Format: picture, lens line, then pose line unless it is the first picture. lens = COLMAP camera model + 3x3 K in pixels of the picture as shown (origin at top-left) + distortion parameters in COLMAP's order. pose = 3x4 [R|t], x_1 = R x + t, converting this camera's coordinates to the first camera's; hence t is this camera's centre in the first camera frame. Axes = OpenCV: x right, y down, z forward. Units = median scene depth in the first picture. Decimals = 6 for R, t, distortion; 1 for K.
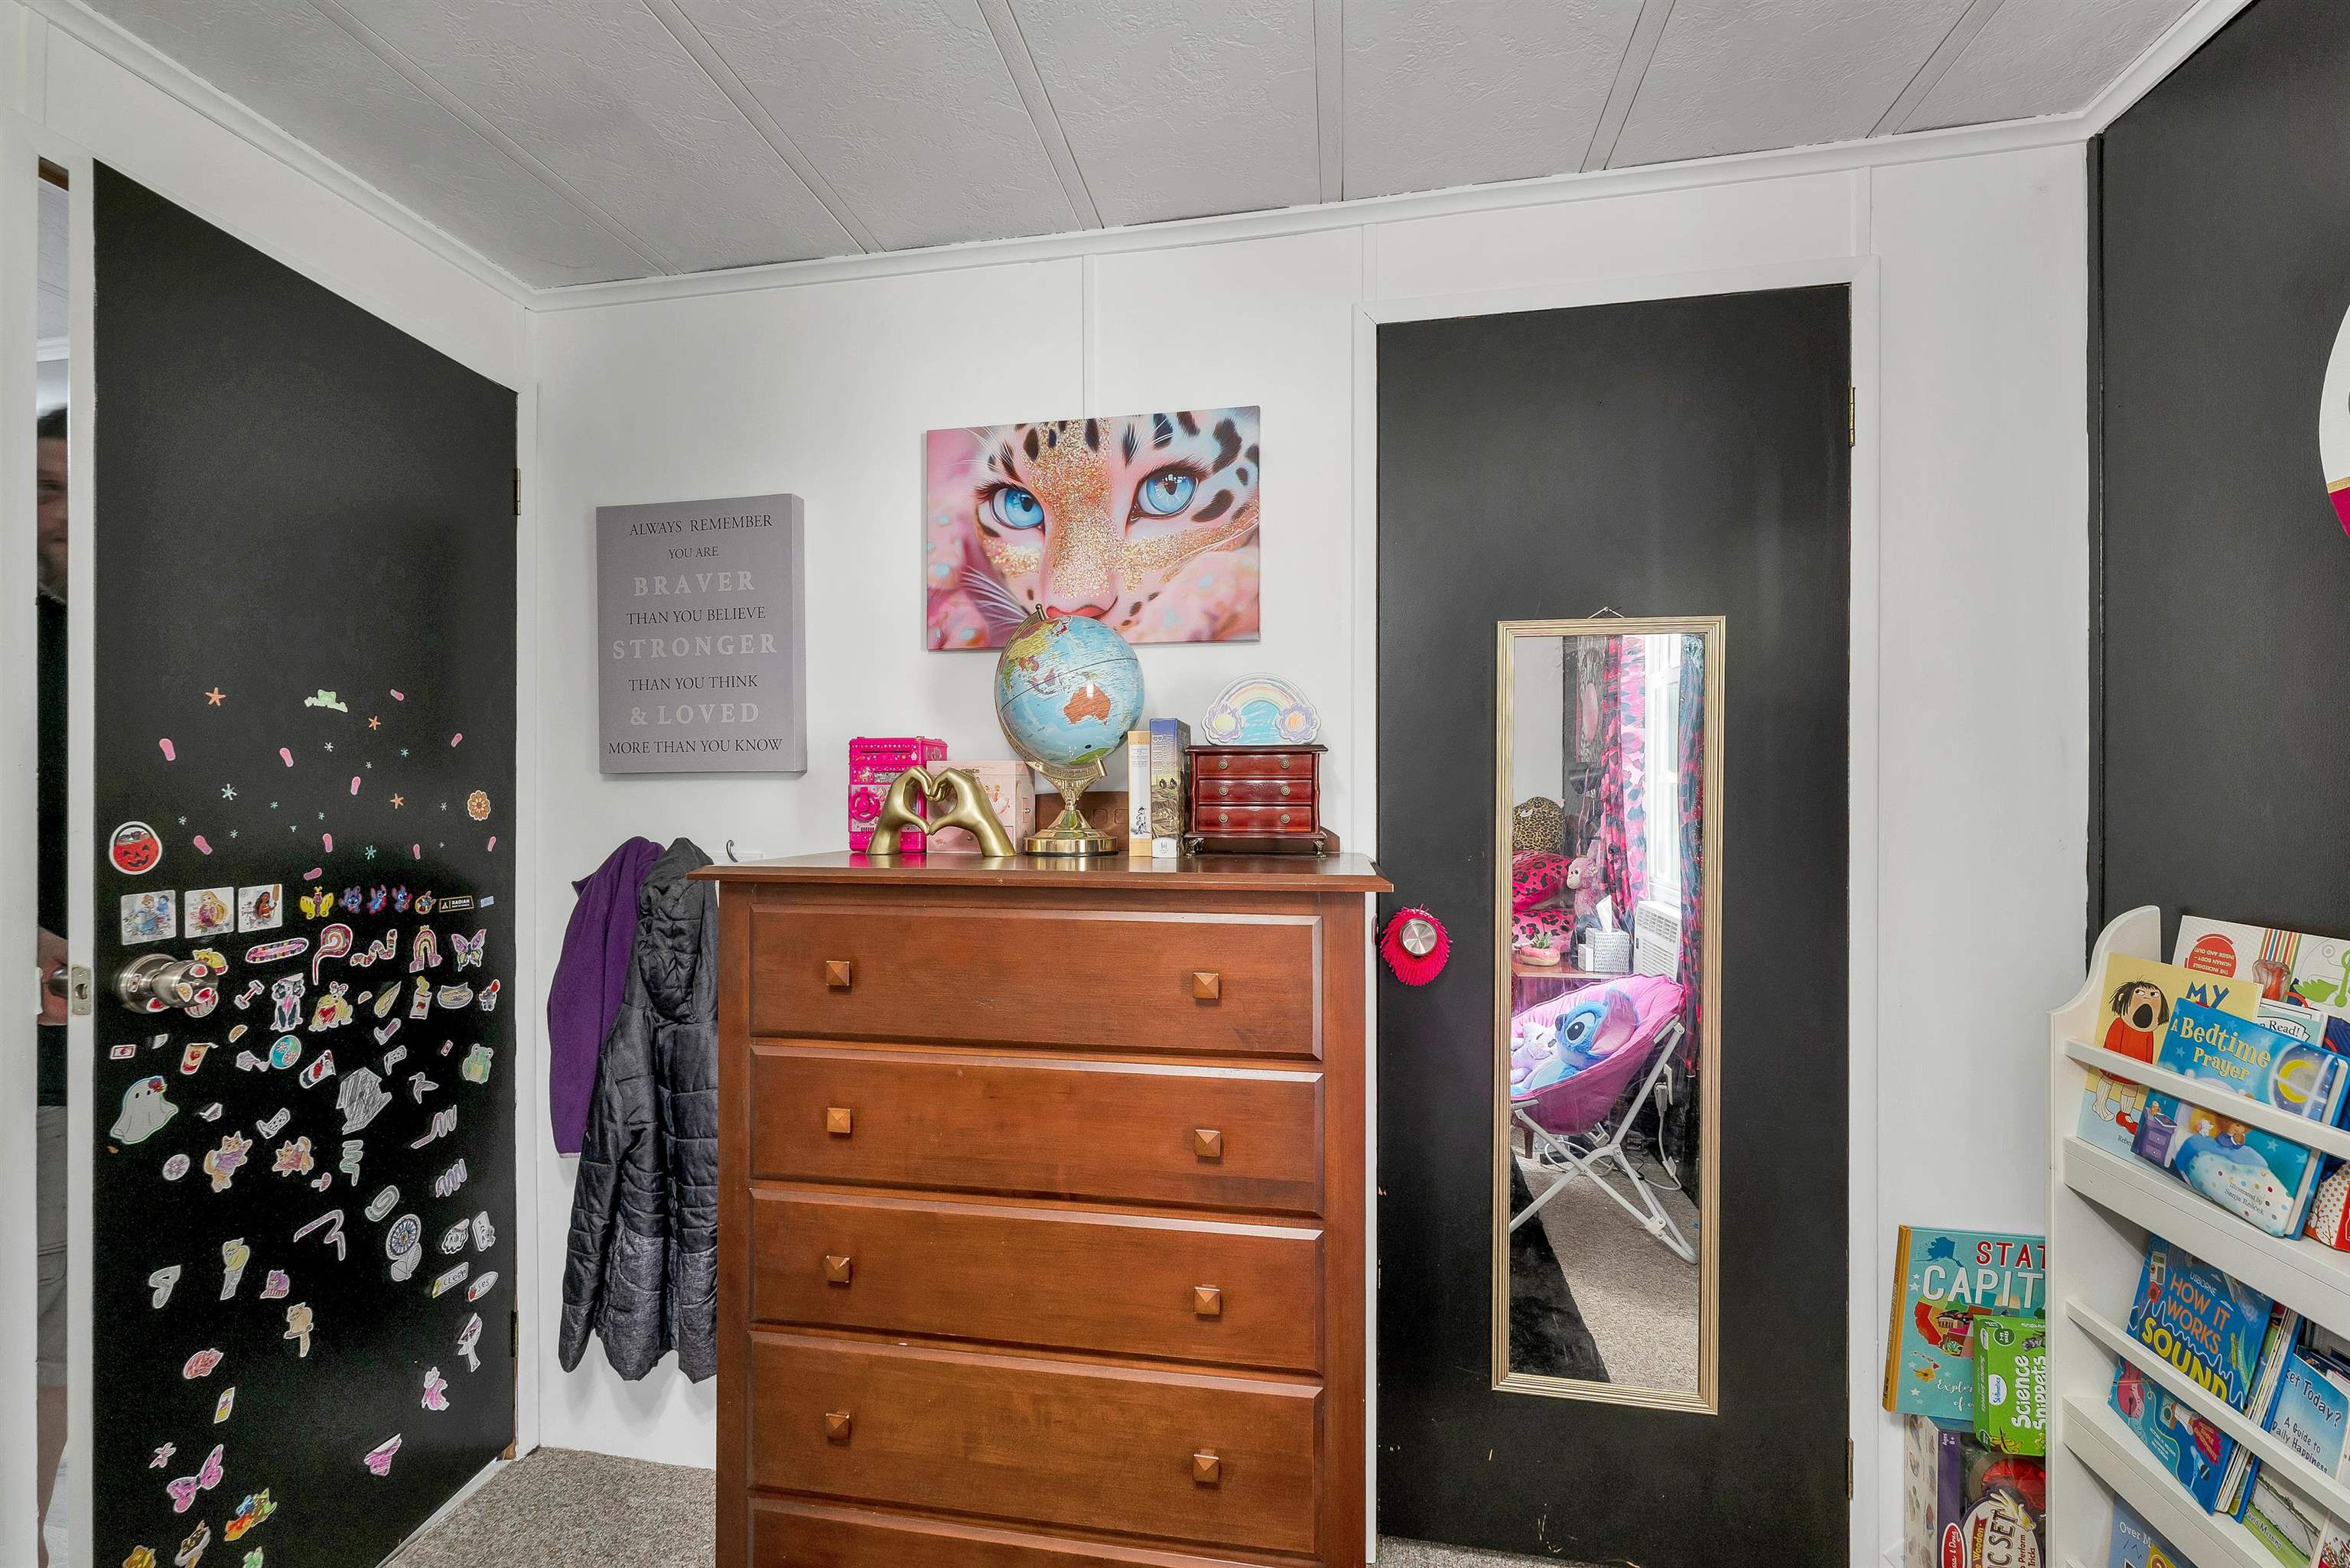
lens RADIAL K [[980.2, 0, 1172.5], [0, 980.2, 792.6], [0, 0, 1]] dist [0.011595, -0.003905]
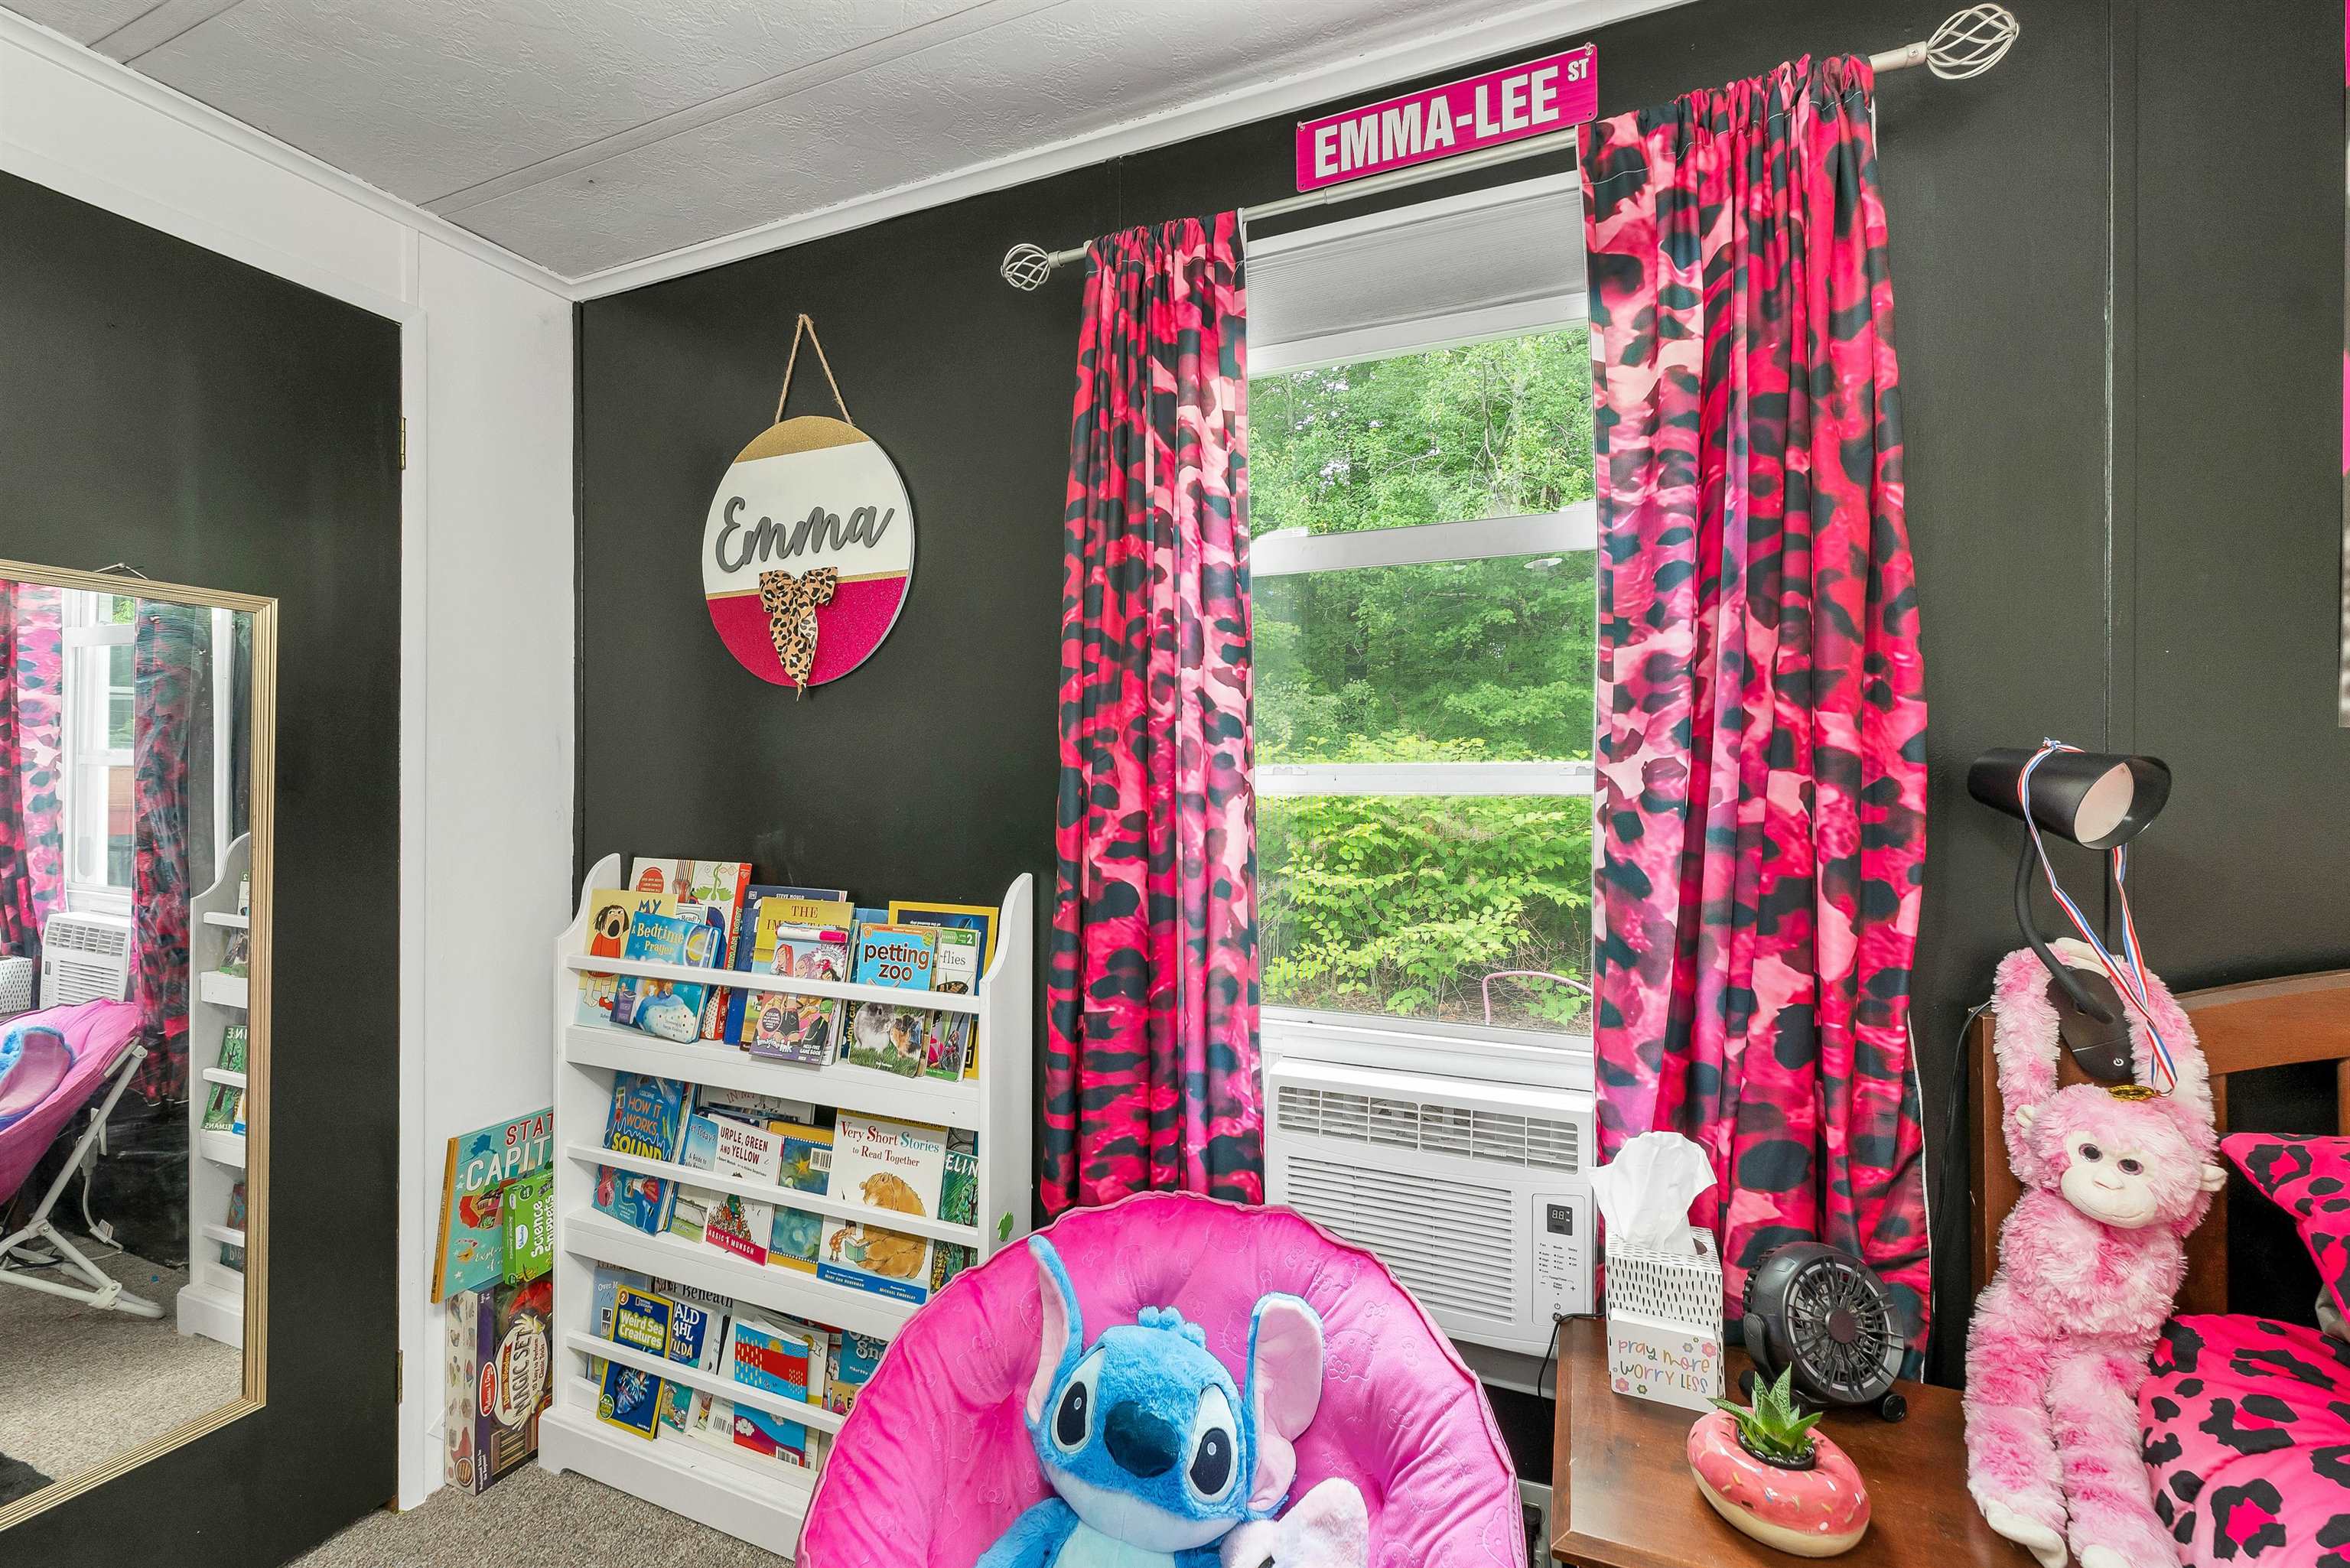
lens RADIAL K [[989.7, 0, 1162.2], [0, 989.7, 779.1], [0, 0, 1]] dist [0.000474, -0.000100]
pose [[0.222746, -0.001837, 0.974875, -0.260121], [0.000358, 0.999998, 0.001802, 0.002310], [-0.974876, -0.000053, 0.222747, -0.116926]]
